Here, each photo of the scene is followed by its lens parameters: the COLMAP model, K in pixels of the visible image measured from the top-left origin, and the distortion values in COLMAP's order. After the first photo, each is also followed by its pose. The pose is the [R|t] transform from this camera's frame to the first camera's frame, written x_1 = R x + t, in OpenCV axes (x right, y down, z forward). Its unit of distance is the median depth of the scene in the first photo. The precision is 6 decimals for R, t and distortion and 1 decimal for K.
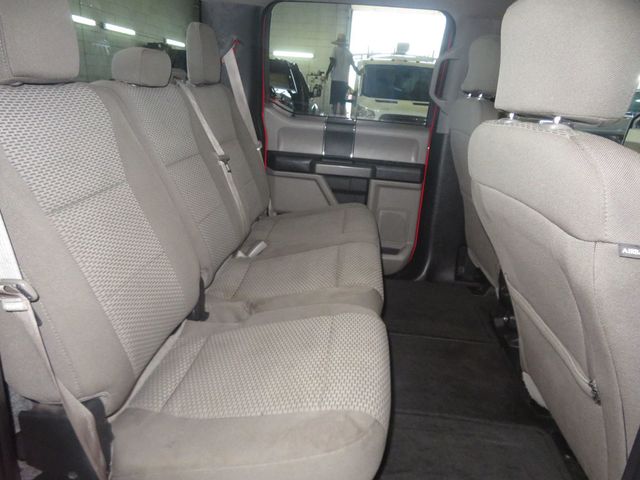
lens RADIAL K [[450.3, 0, 315.2], [0, 450.3, 236.3], [0, 0, 1]] dist [-0.014386, 0.001557]
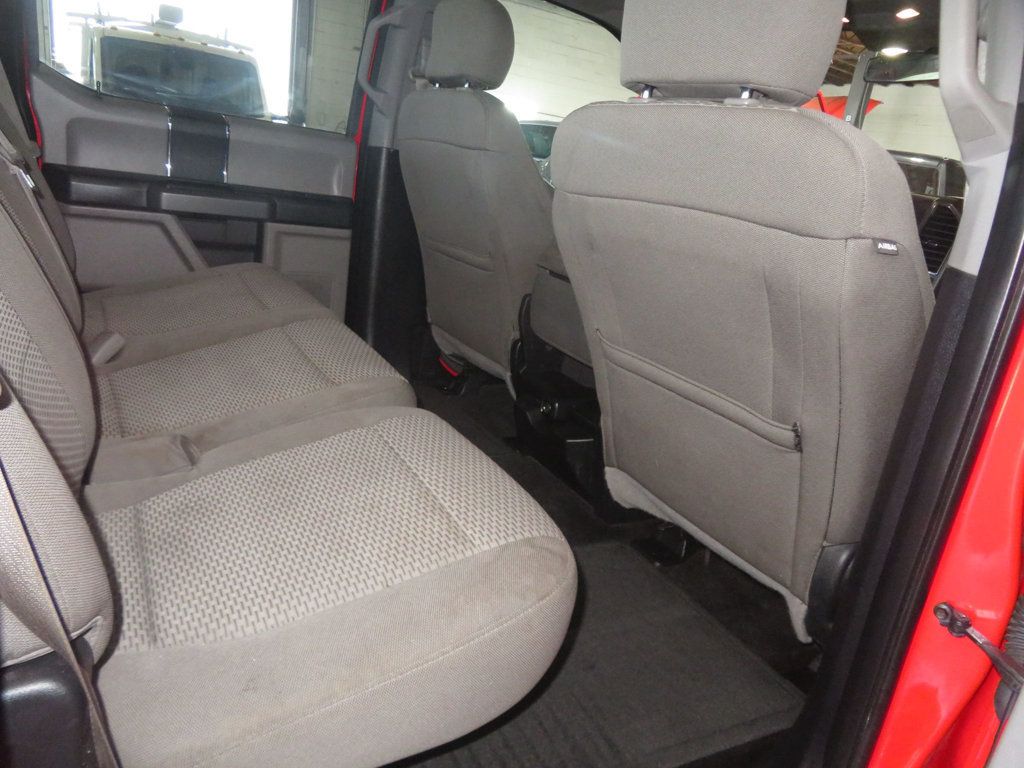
lens RADIAL K [[720.4, 0, 506.7], [0, 720.4, 381.6], [0, 0, 1]] dist [-0.014386, 0.001557]
pose [[0.827861, -0.115105, 0.548997, -0.151092], [0.083149, 0.993089, 0.082832, 0.026023], [-0.554737, -0.022925, 0.831710, 0.055529]]
